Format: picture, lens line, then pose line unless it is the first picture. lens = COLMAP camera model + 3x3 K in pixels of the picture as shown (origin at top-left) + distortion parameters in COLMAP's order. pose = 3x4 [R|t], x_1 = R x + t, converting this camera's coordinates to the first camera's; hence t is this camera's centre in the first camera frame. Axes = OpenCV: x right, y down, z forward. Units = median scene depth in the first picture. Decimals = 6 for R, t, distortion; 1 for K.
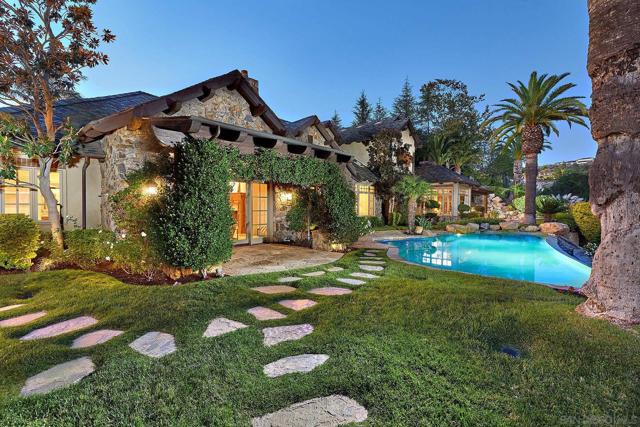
lens RADIAL K [[269.5, 0, 326.4], [0, 269.5, 215.6], [0, 0, 1]] dist [0.001753, 0.000130]
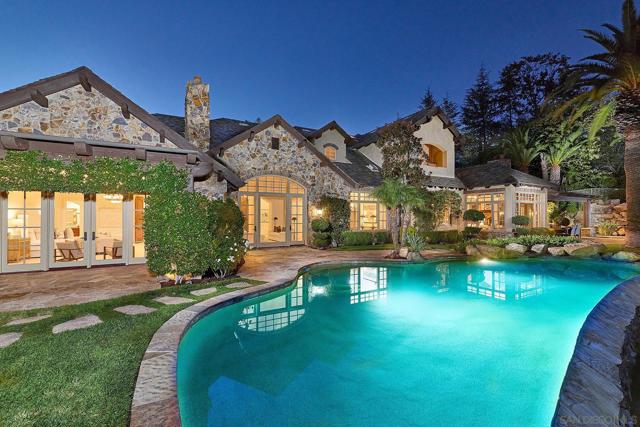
lens RADIAL K [[269.5, 0, 313.9], [0, 269.5, 216.1], [0, 0, 1]] dist [0.001753, 0.000130]
pose [[0.941197, -0.002992, -0.337844, 0.219898], [-0.009803, 0.999298, -0.036160, -0.008761], [0.337715, 0.037345, 0.940507, 0.143807]]
